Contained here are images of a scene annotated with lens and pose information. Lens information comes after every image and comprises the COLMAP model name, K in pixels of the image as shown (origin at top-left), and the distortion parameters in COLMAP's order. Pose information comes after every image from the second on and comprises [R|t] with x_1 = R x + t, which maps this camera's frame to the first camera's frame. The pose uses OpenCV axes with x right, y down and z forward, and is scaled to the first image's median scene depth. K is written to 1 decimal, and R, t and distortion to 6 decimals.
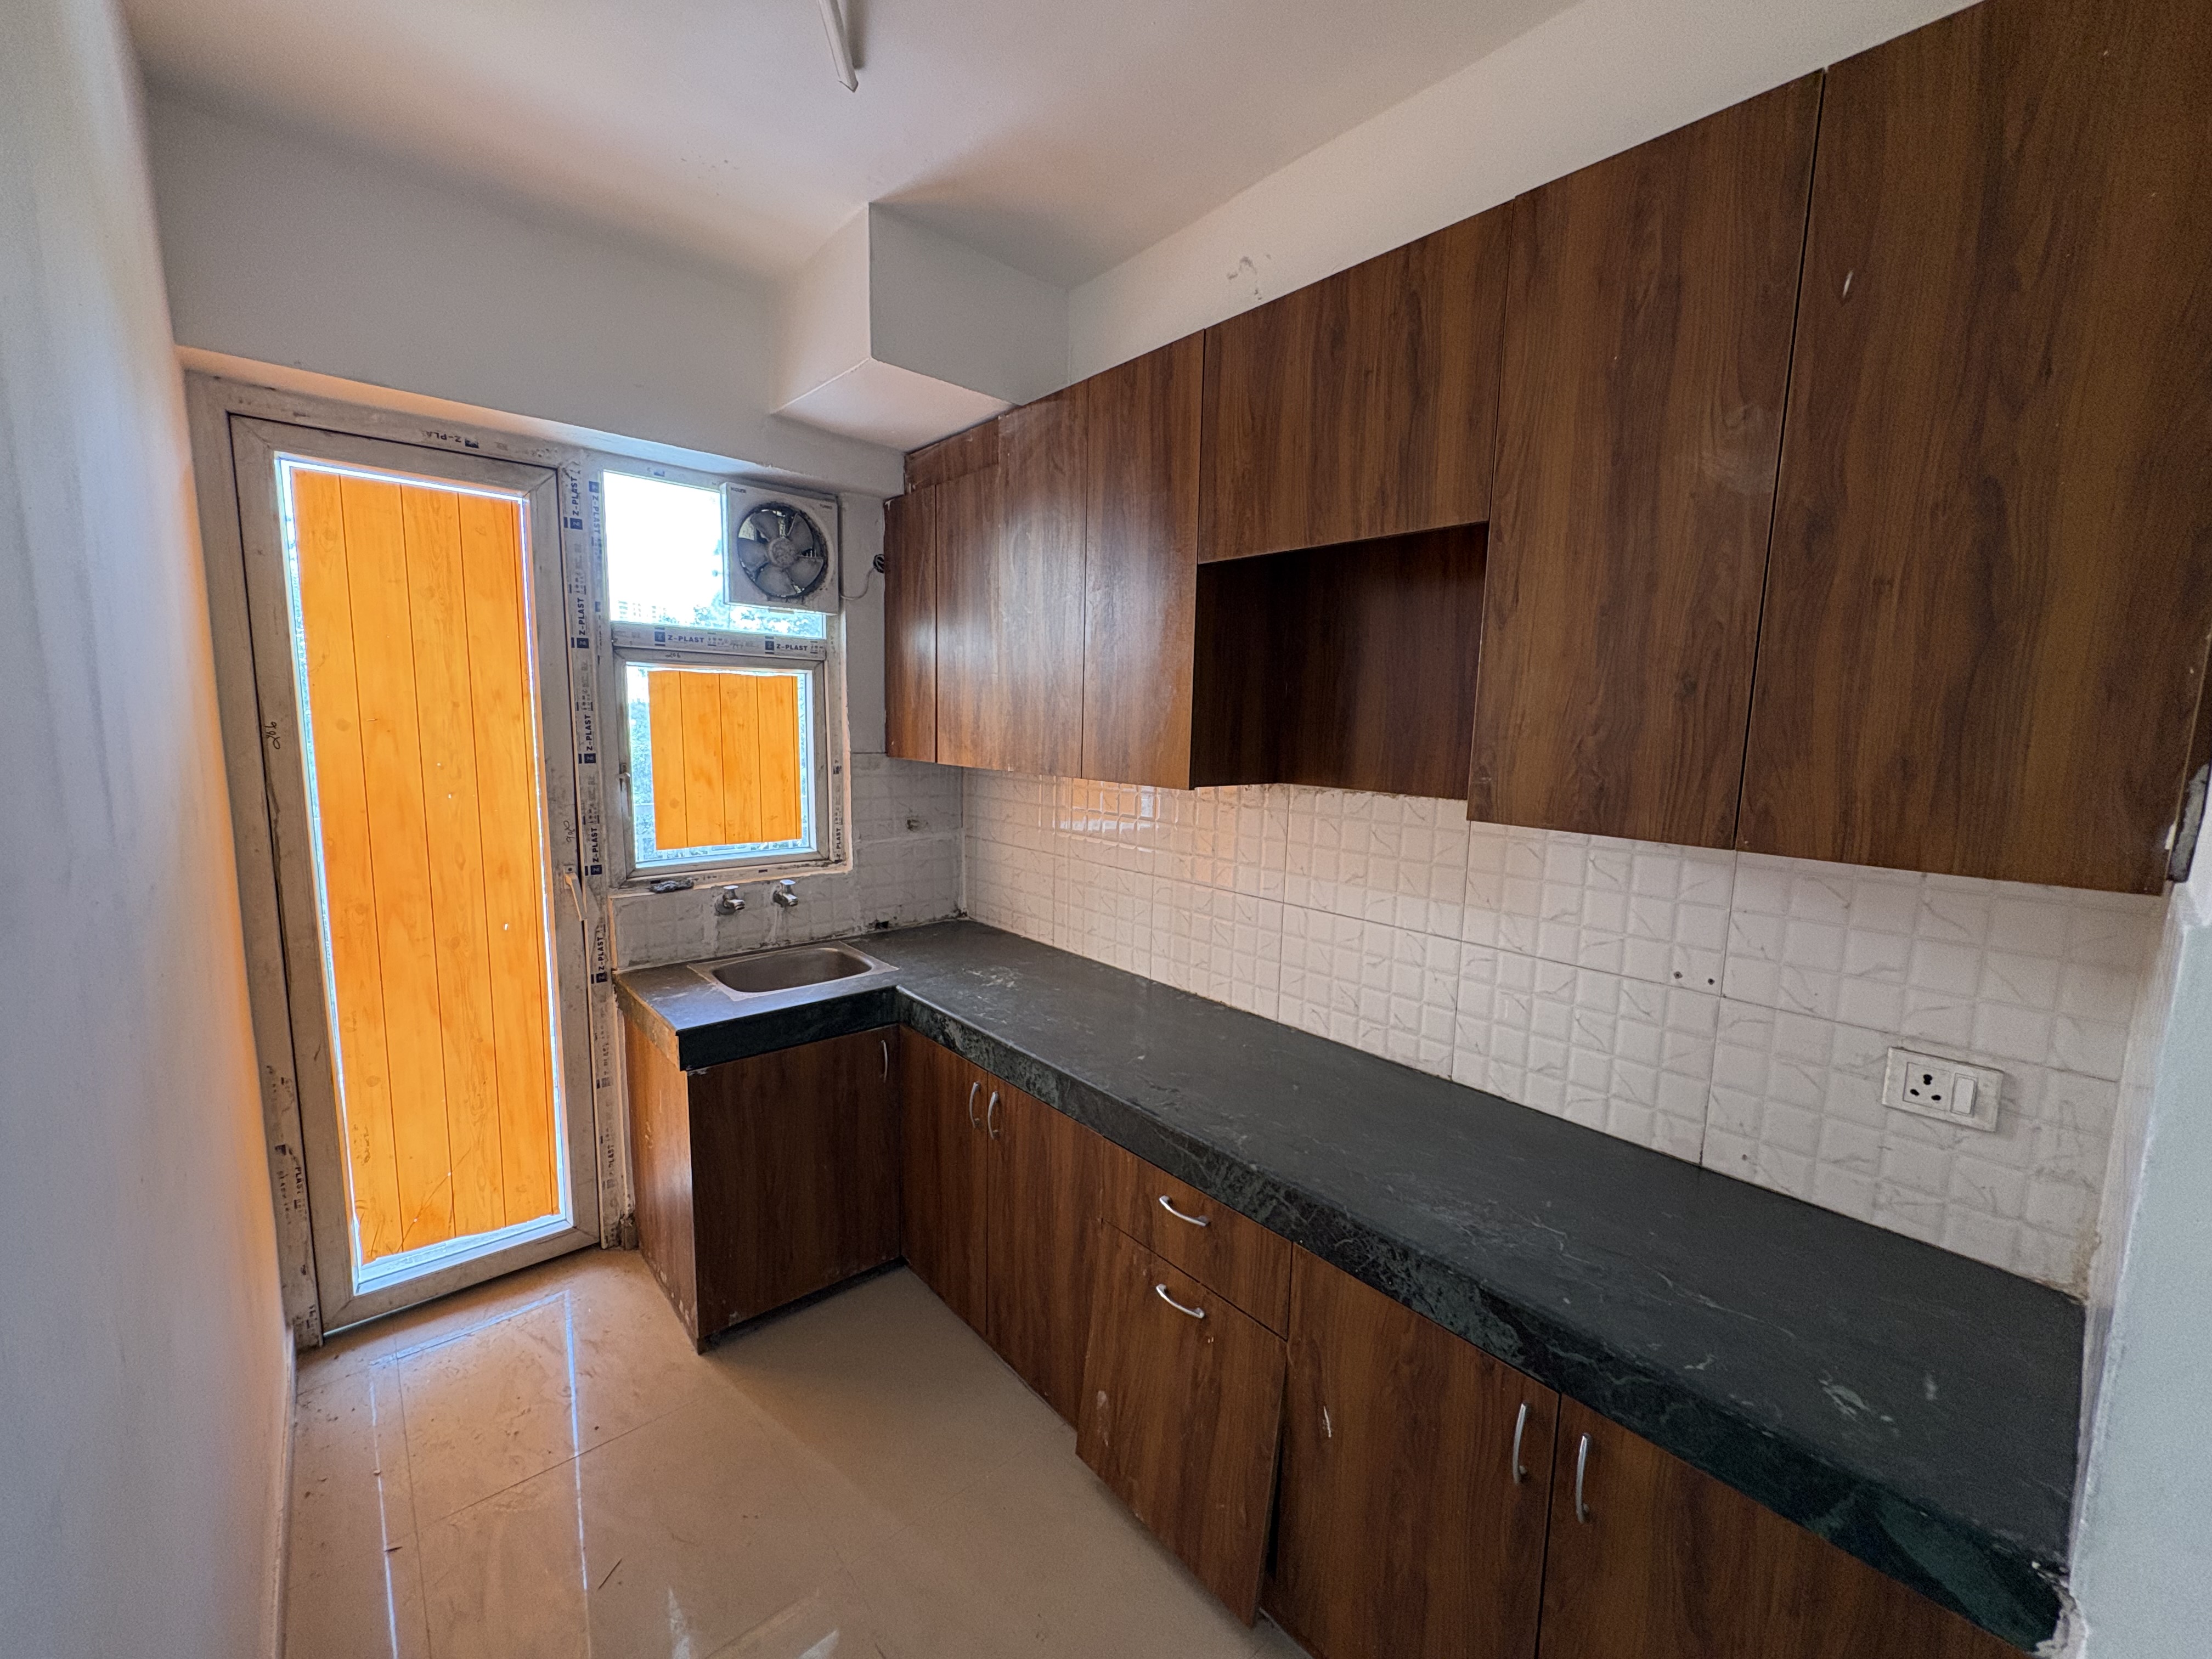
lens RADIAL K [[879.8, 0, 1106.0], [0, 879.8, 829.5], [0, 0, 1]] dist [-0.000309, 0.000332]
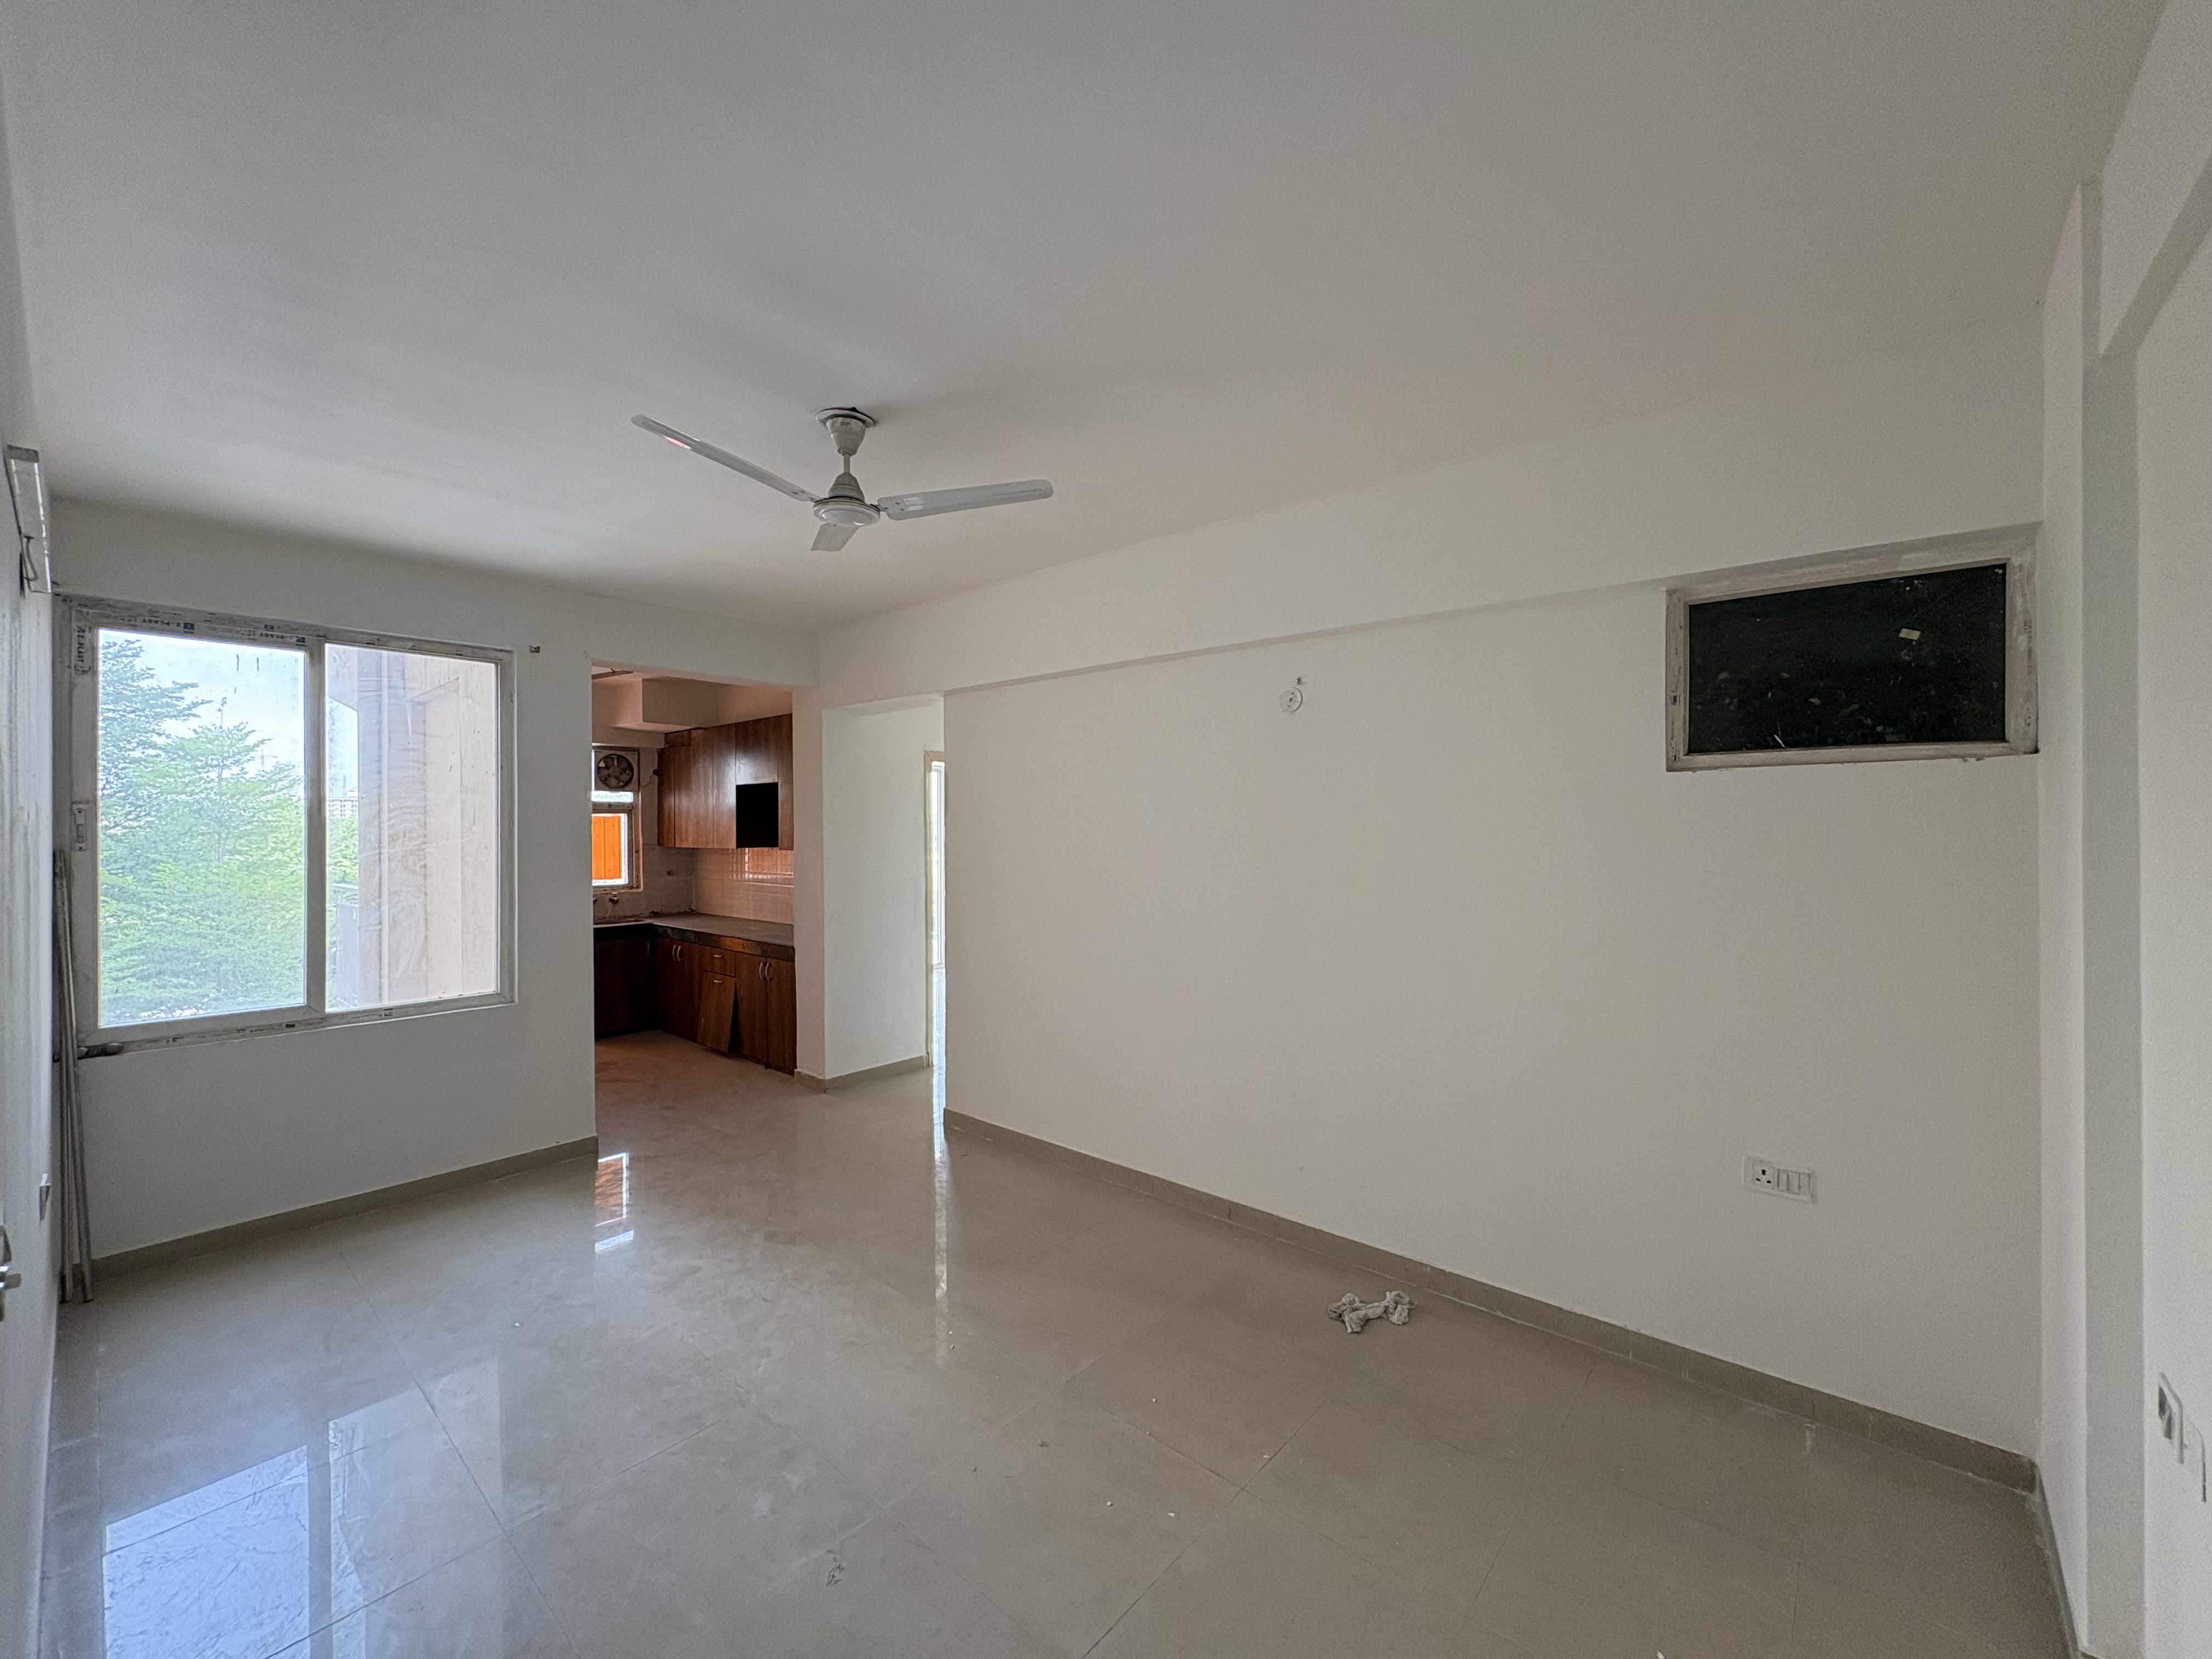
lens RADIAL K [[879.8, 0, 1106.0], [0, 879.8, 829.5], [0, 0, 1]] dist [-0.000309, 0.000332]
pose [[0.991414, -0.028291, 0.127662, 0.827344], [0.043675, 0.991889, -0.119366, 0.267901], [-0.123250, 0.123917, 0.984609, -1.946434]]
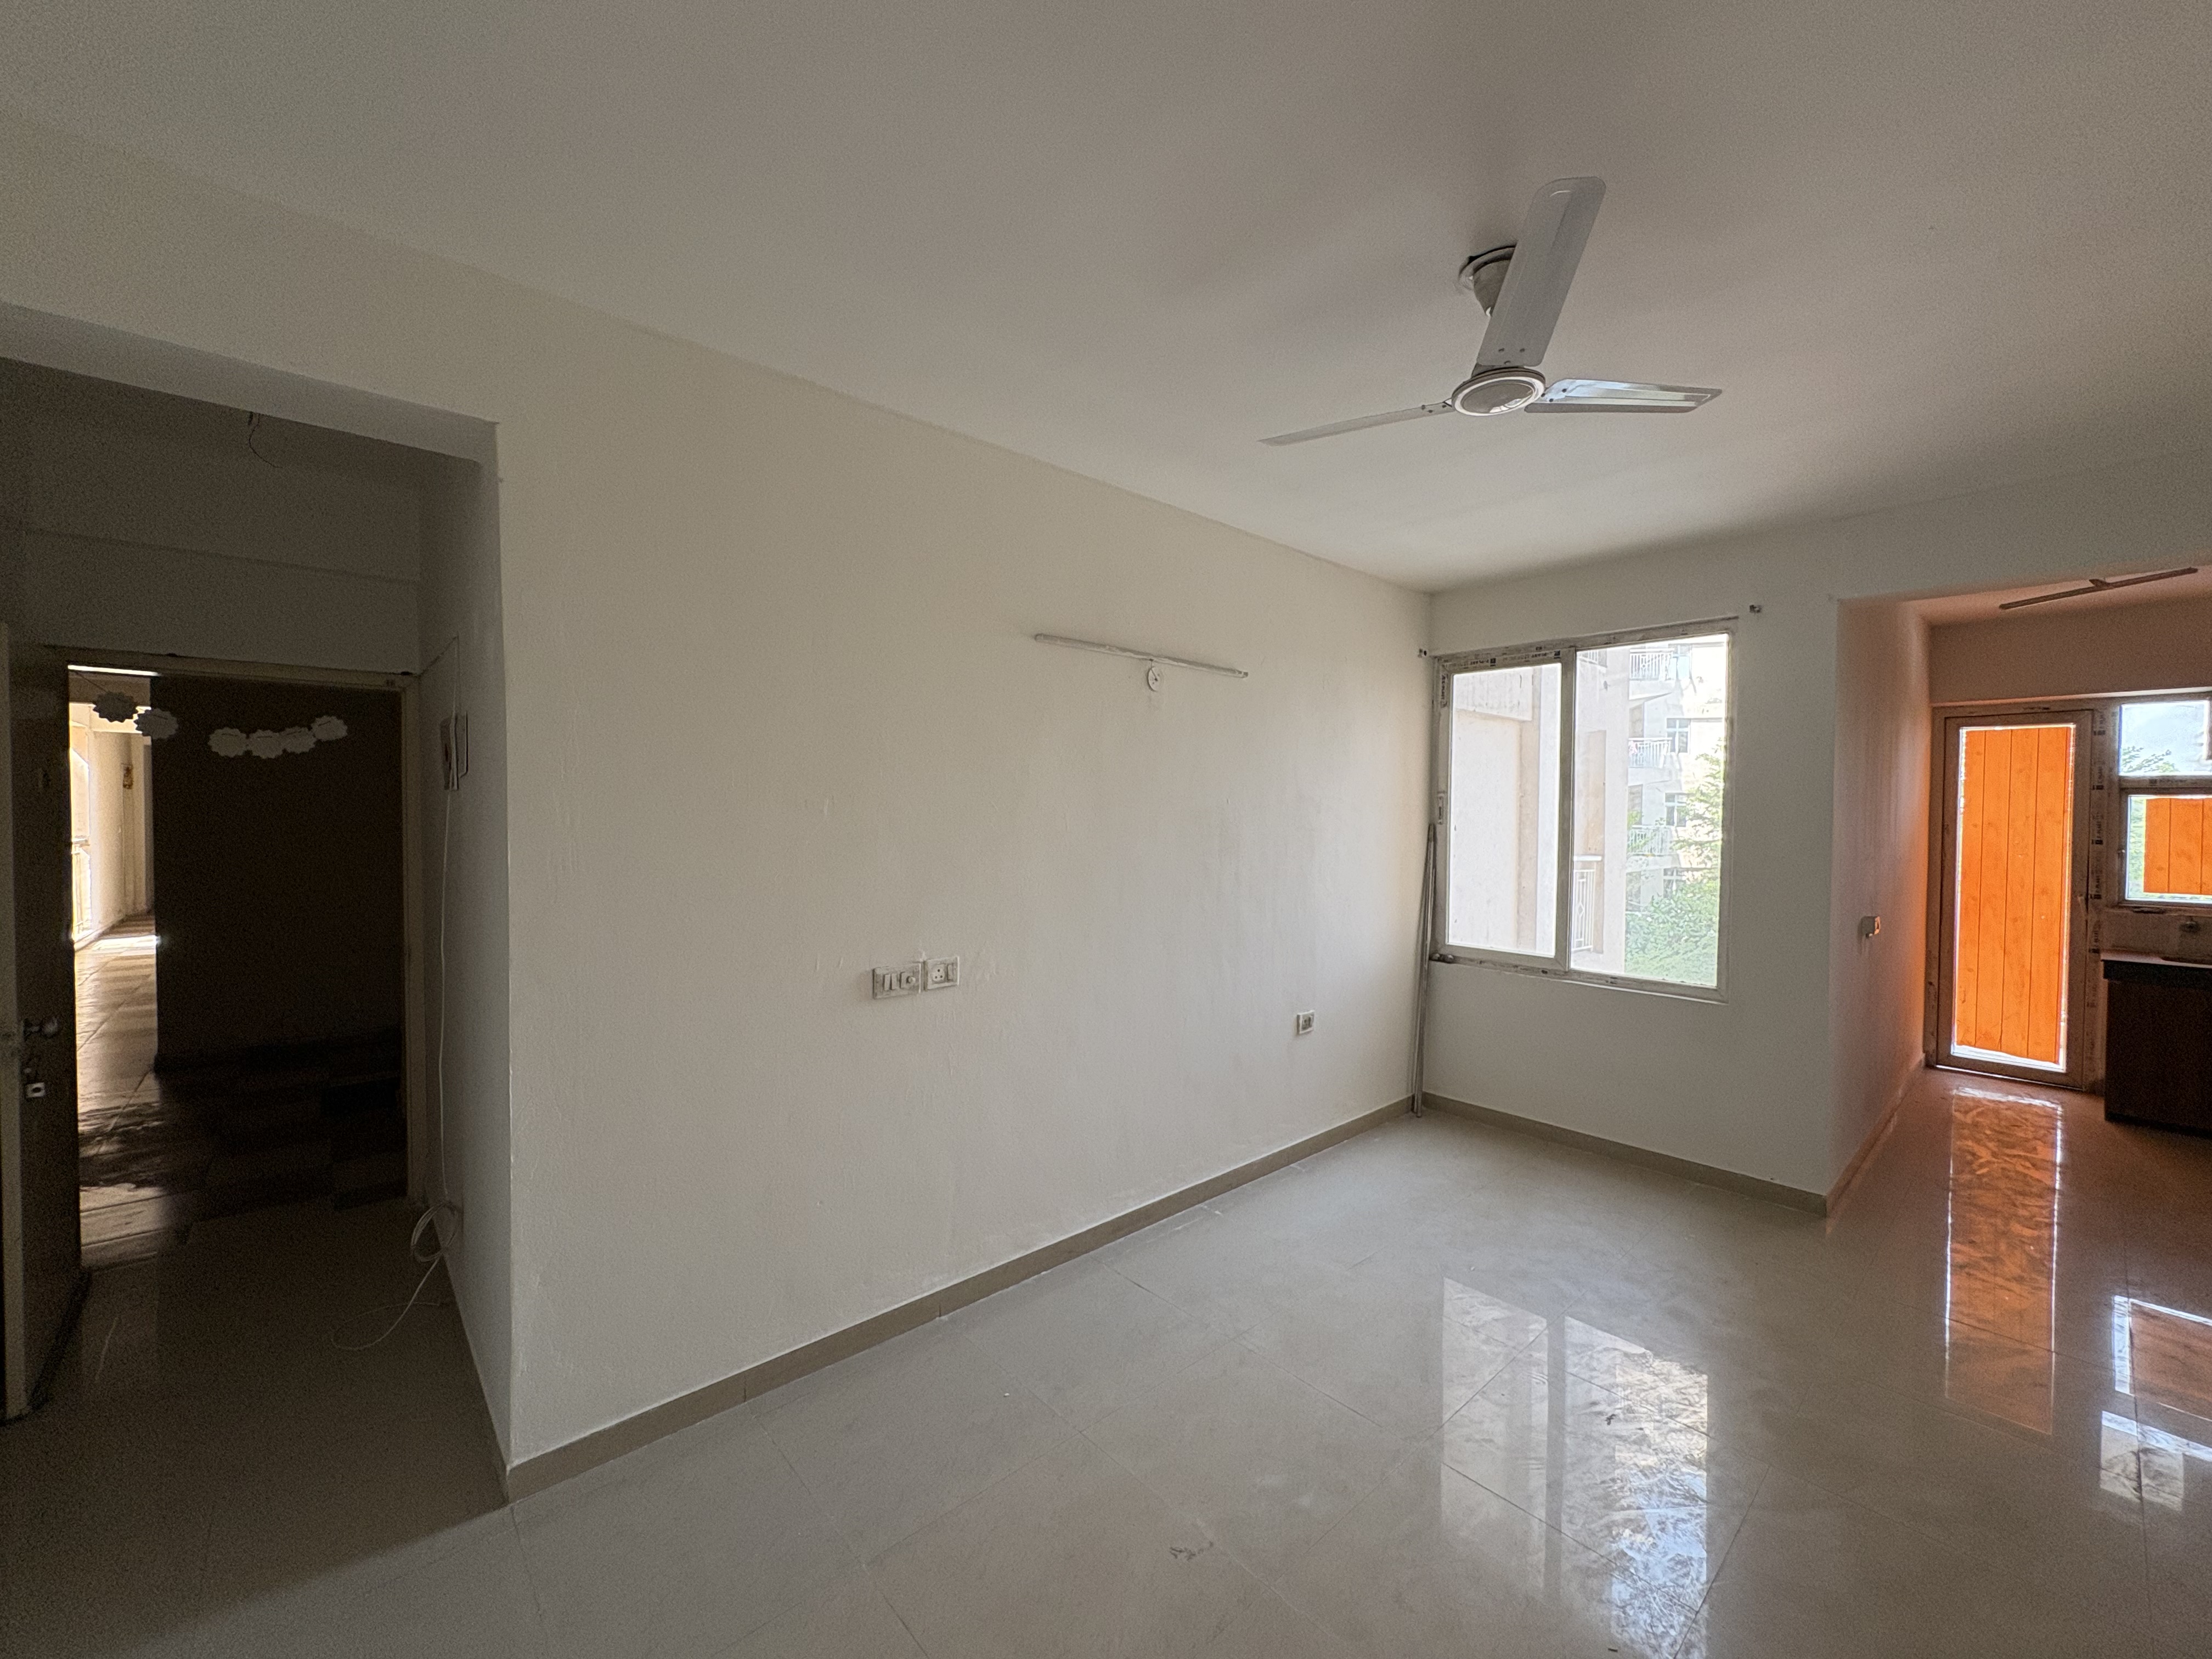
lens RADIAL K [[879.8, 0, 1106.0], [0, 879.8, 829.5], [0, 0, 1]] dist [-0.000309, 0.000332]
pose [[0.007146, 0.000506, -0.999974, 1.407342], [-0.134337, 0.990936, -0.000459, 0.196045], [0.990910, 0.134337, 0.007149, -1.280660]]
